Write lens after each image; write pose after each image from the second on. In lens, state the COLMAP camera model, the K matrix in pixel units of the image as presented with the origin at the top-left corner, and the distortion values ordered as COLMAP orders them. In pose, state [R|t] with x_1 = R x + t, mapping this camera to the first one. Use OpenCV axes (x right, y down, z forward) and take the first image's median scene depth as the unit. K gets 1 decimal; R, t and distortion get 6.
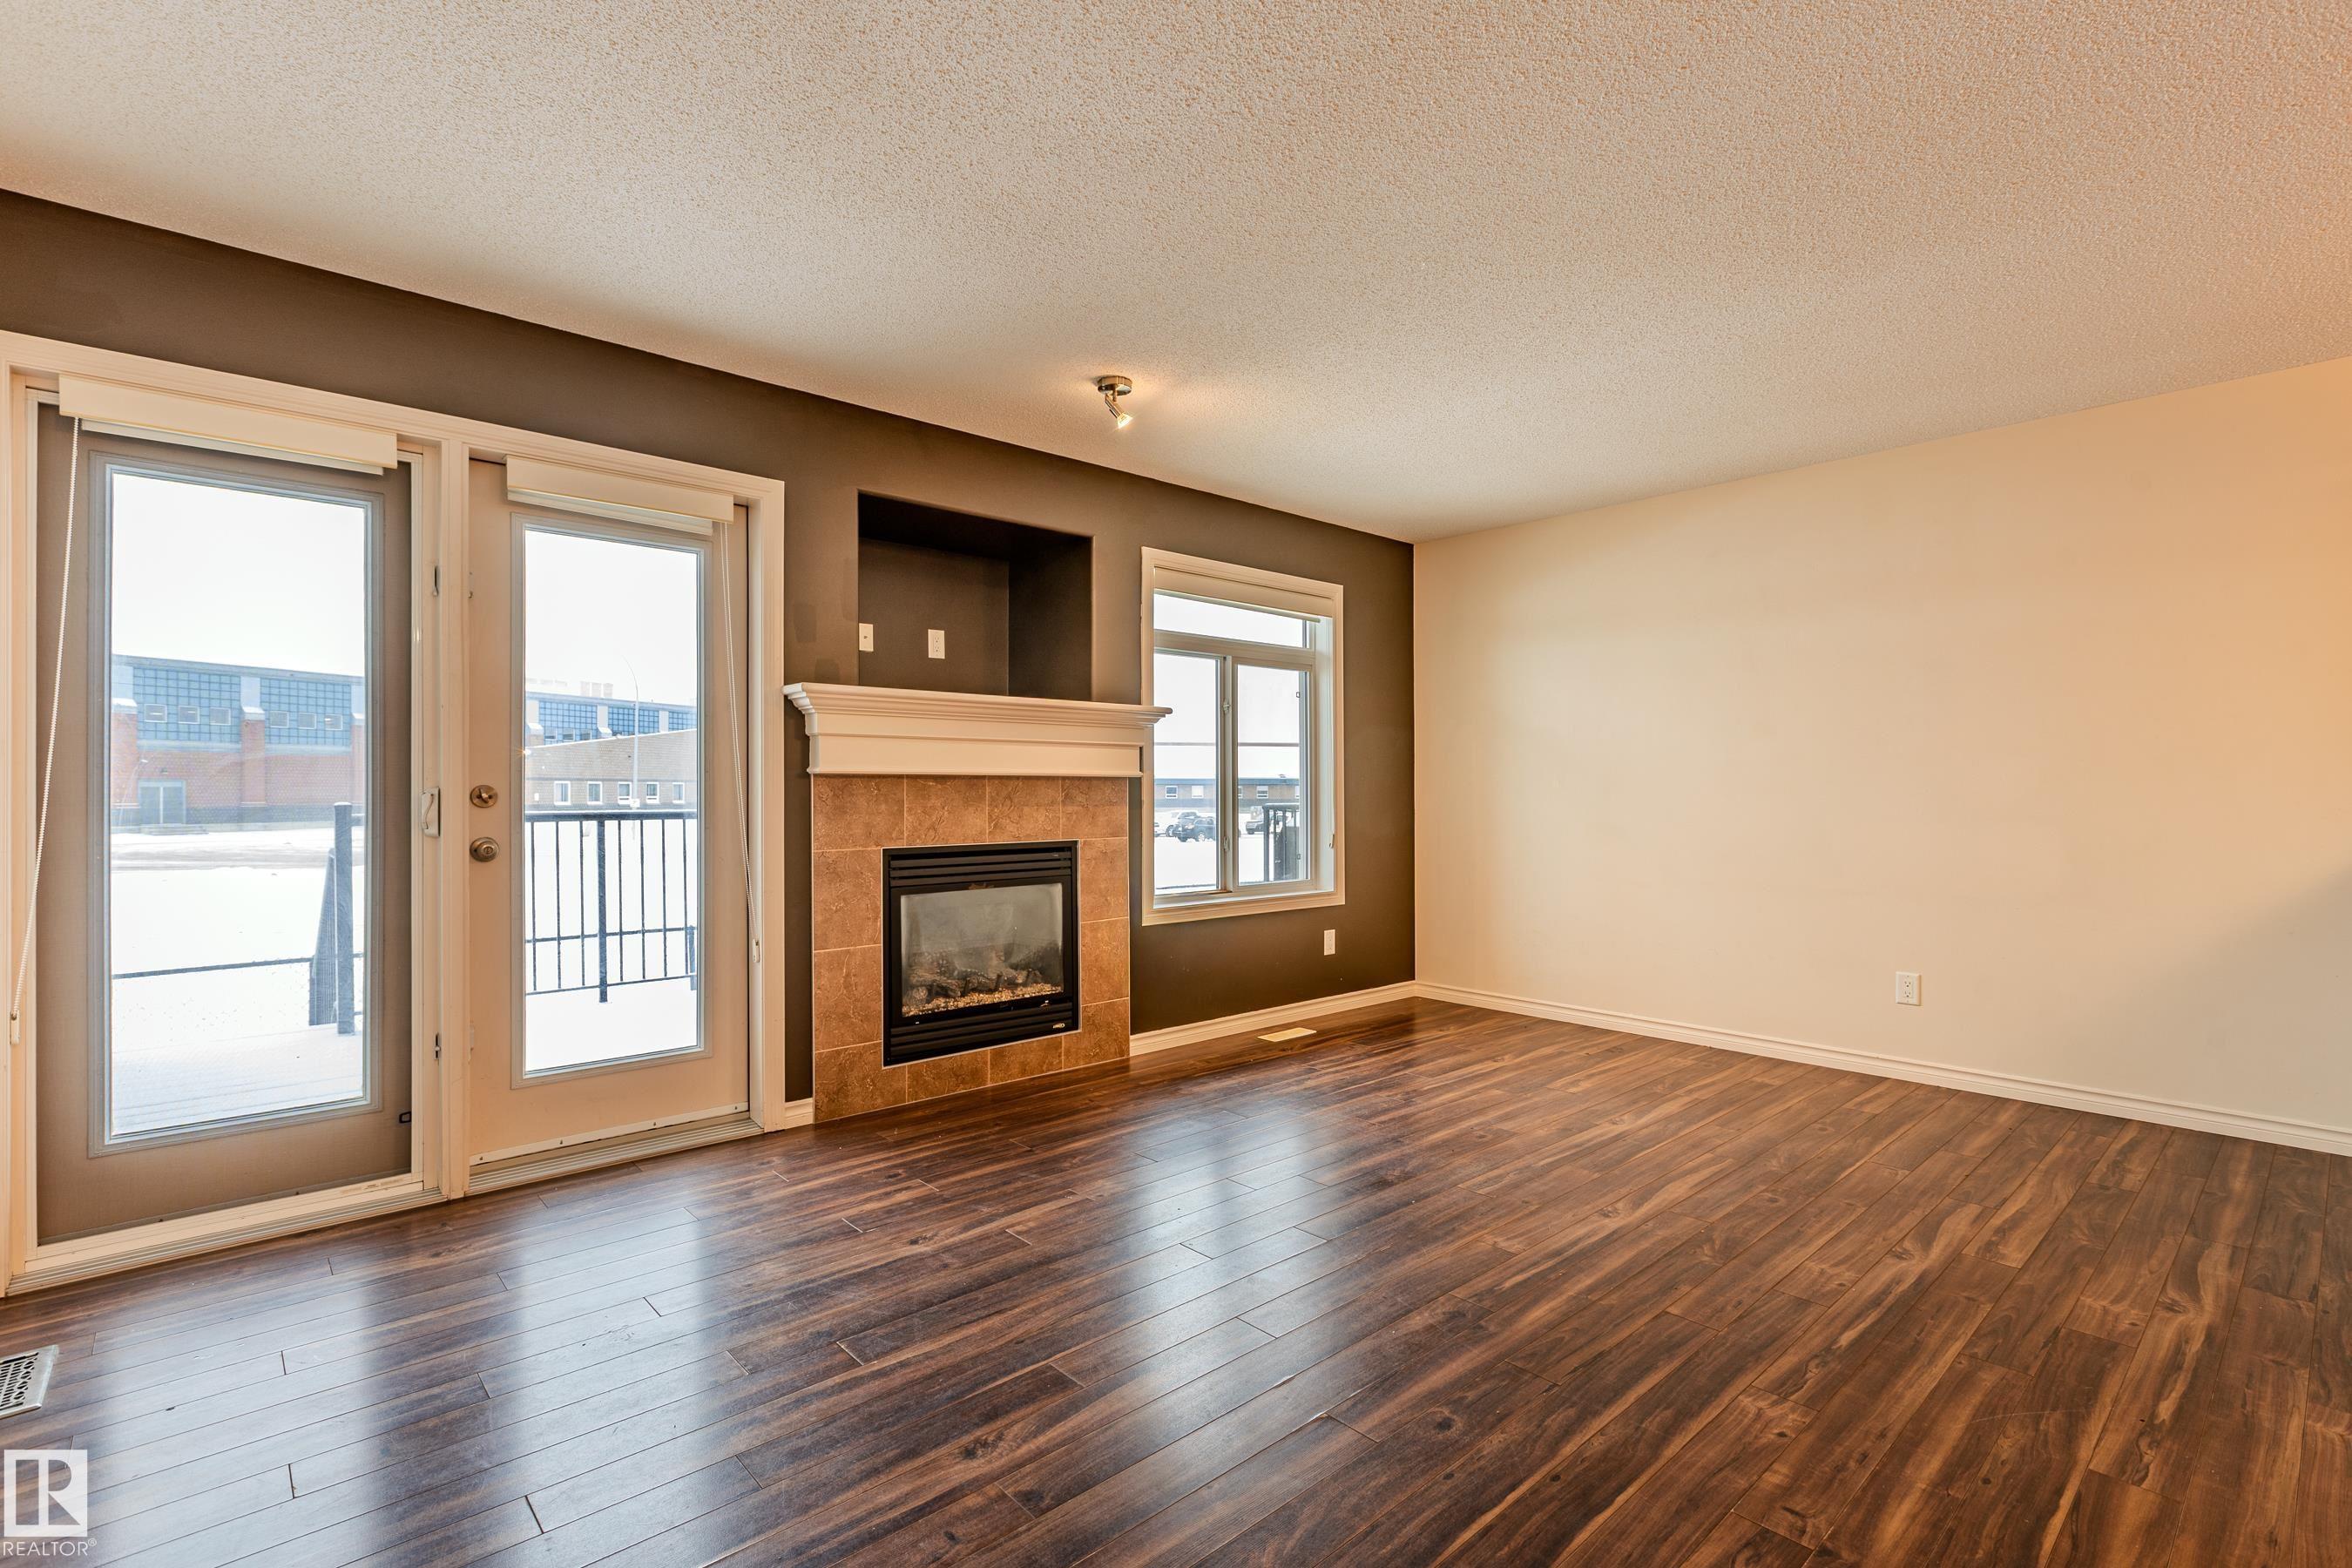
lens RADIAL K [[1078.6, 0, 1168.3], [0, 1078.6, 788.0], [0, 0, 1]] dist [0.002735, 0.000200]
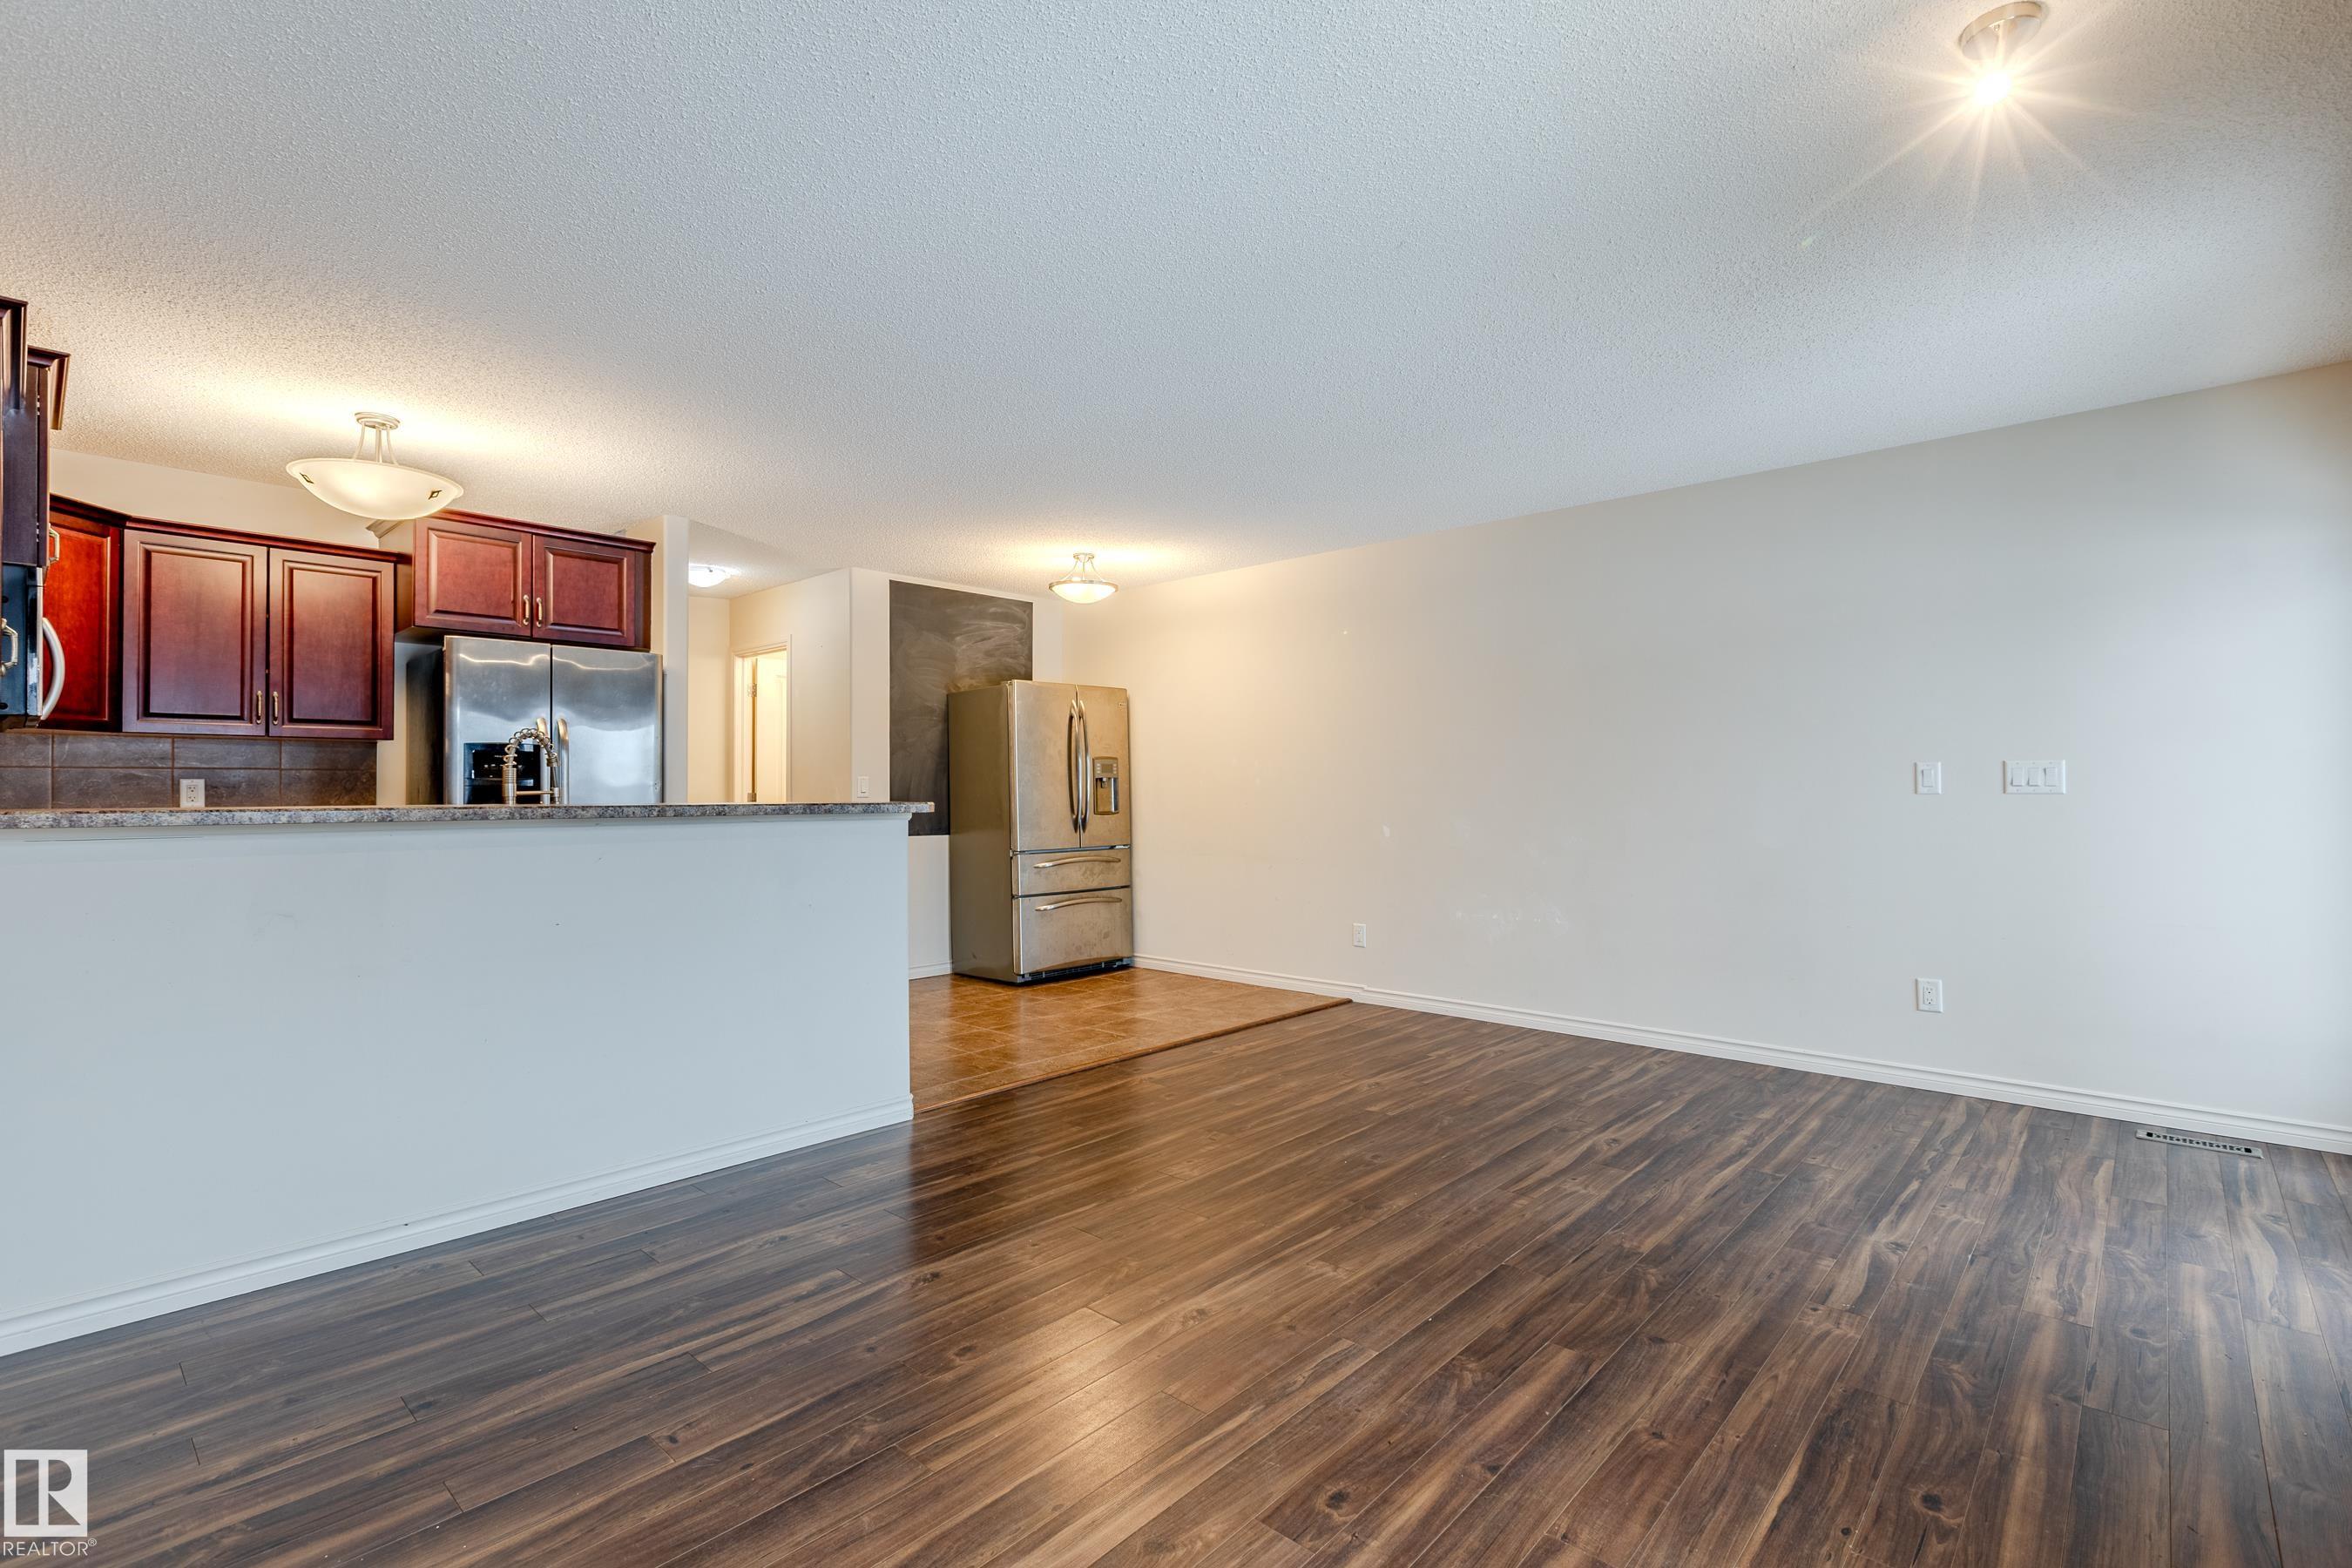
lens RADIAL K [[1105.4, 0, 1176.0], [0, 1105.4, 784.0], [0, 0, 1]] dist [0.002778, 0.000112]
pose [[-0.994644, 0.000052, -0.103364, 0.389960], [0.000688, 0.999981, -0.006111, -0.004292], [0.103362, -0.006149, -0.994625, 1.404496]]
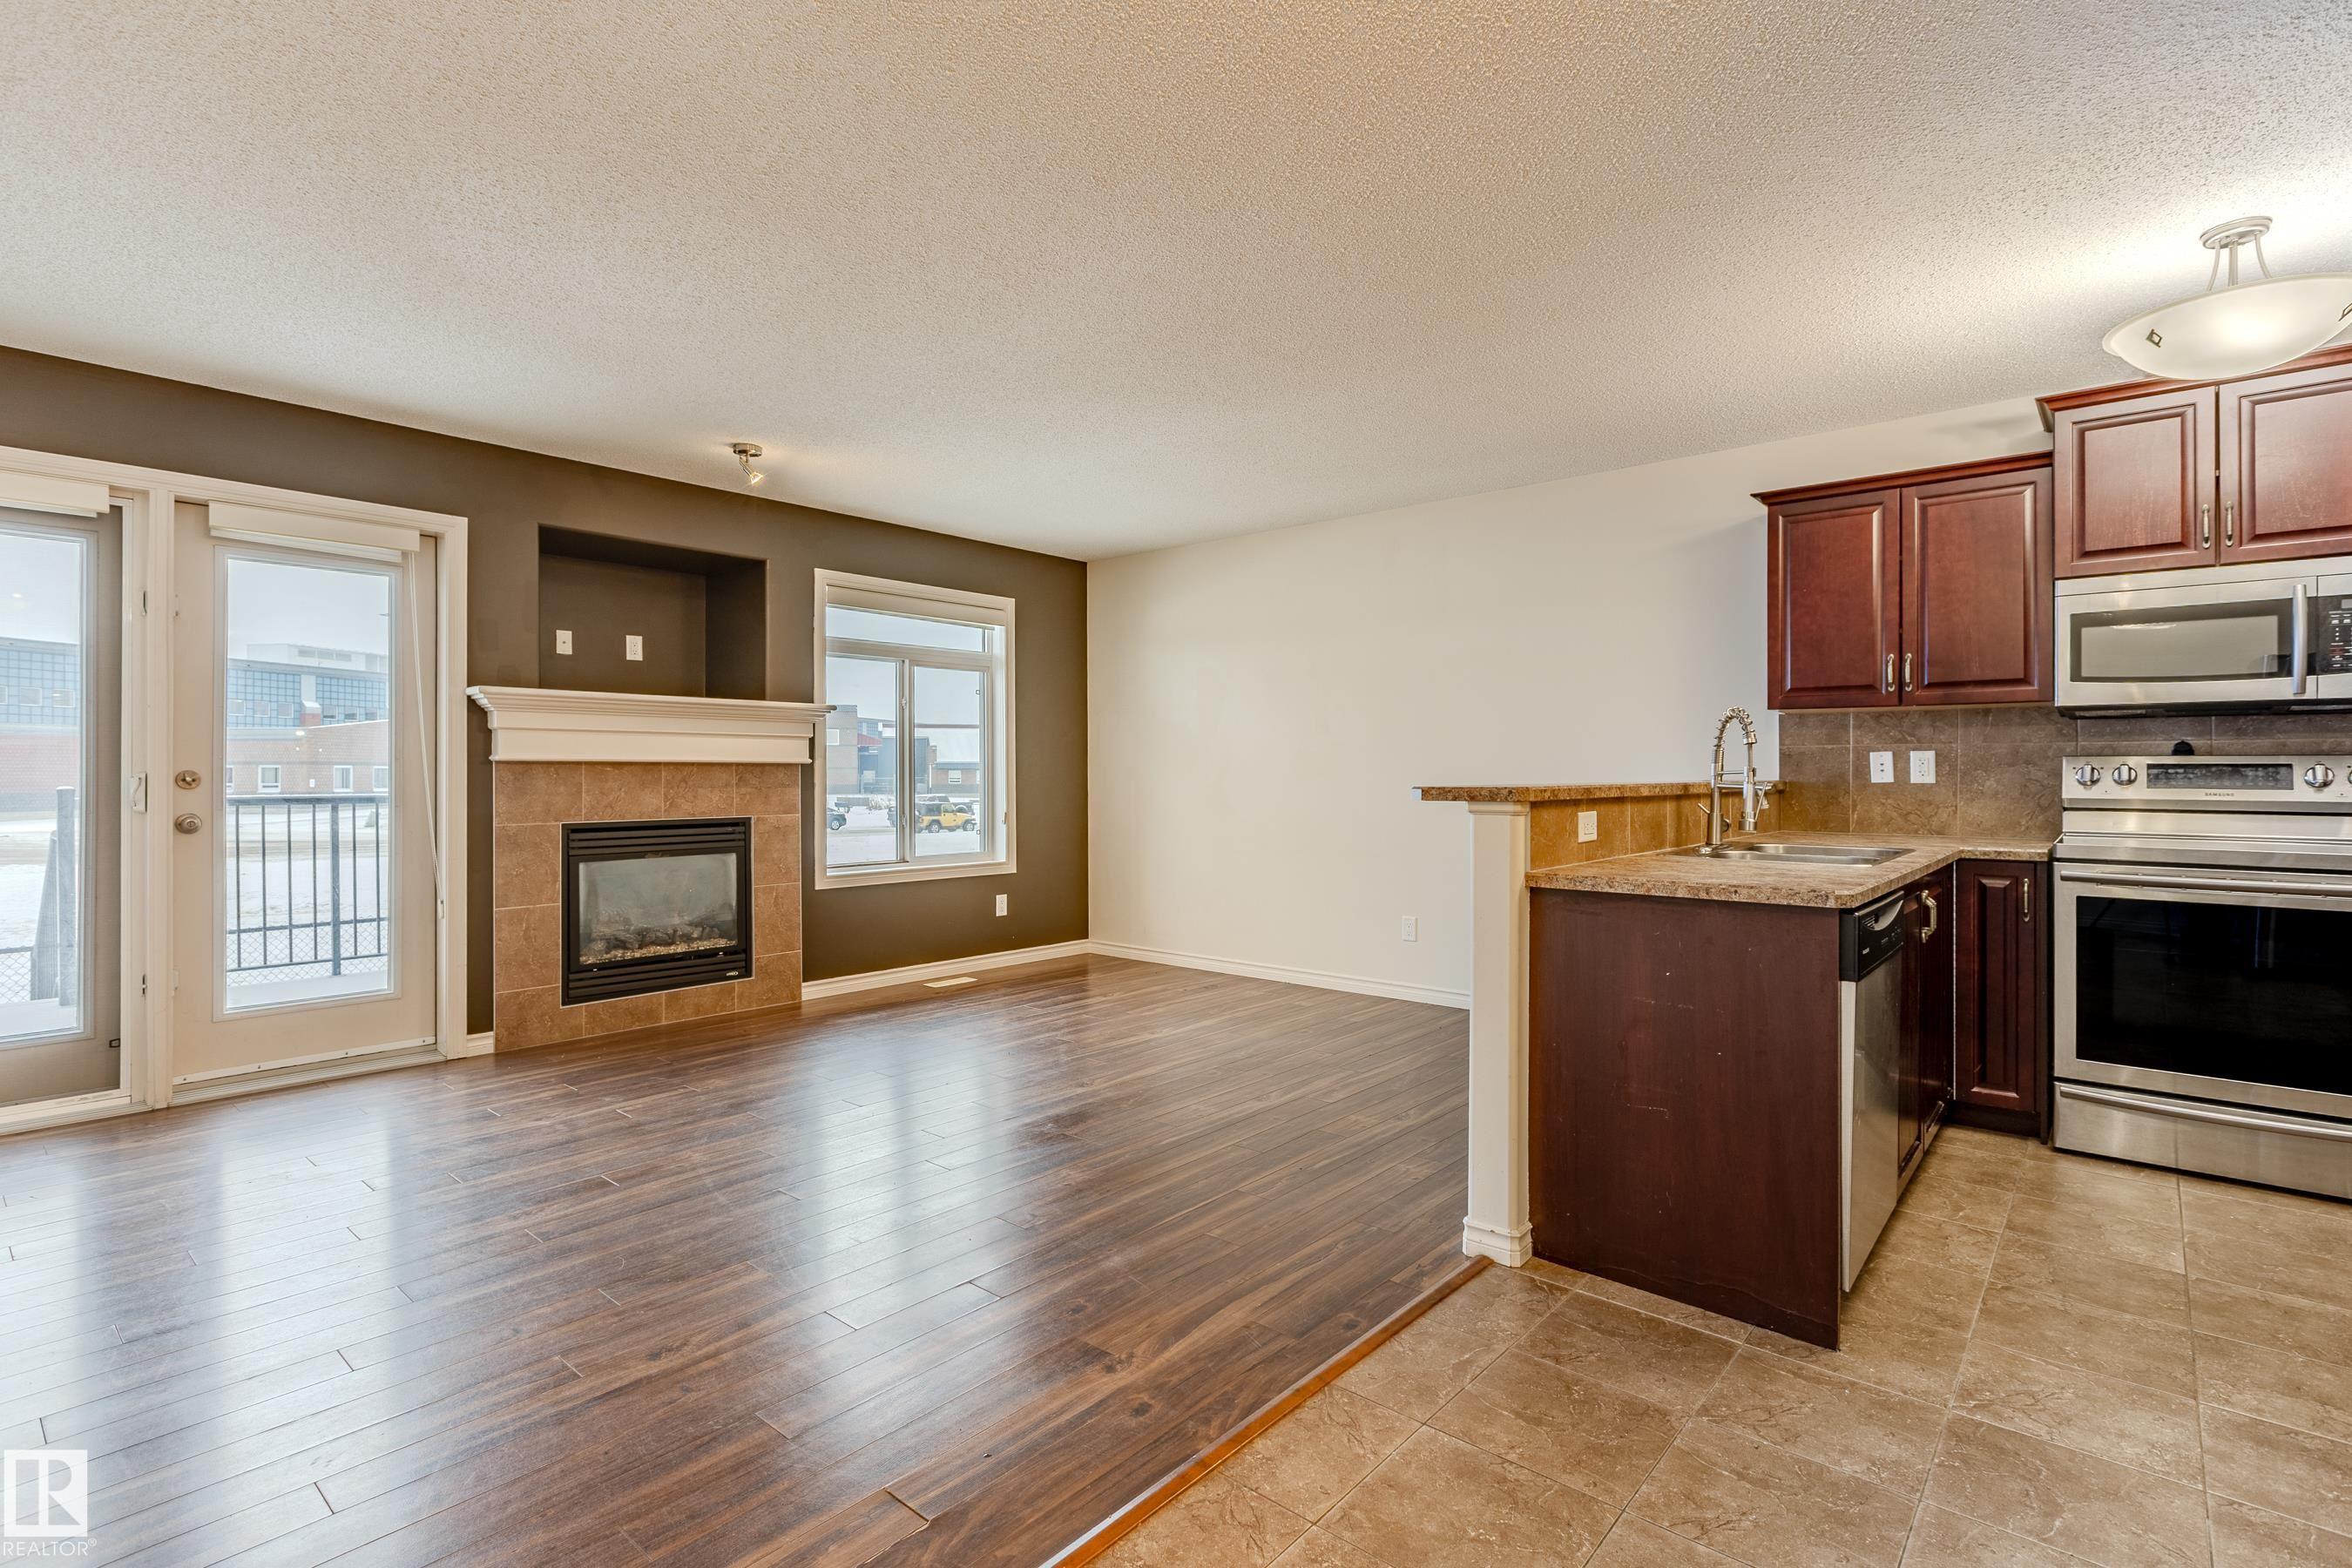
lens RADIAL K [[1123.4, 0, 1163.9], [0, 1123.4, 768.0], [0, 0, 1]] dist [0.002590, -0.001813]
pose [[0.992949, 0.001262, 0.118534, 0.257063], [-0.000894, 0.999995, -0.003156, -0.001983], [-0.118538, 0.003028, 0.992945, -0.323783]]
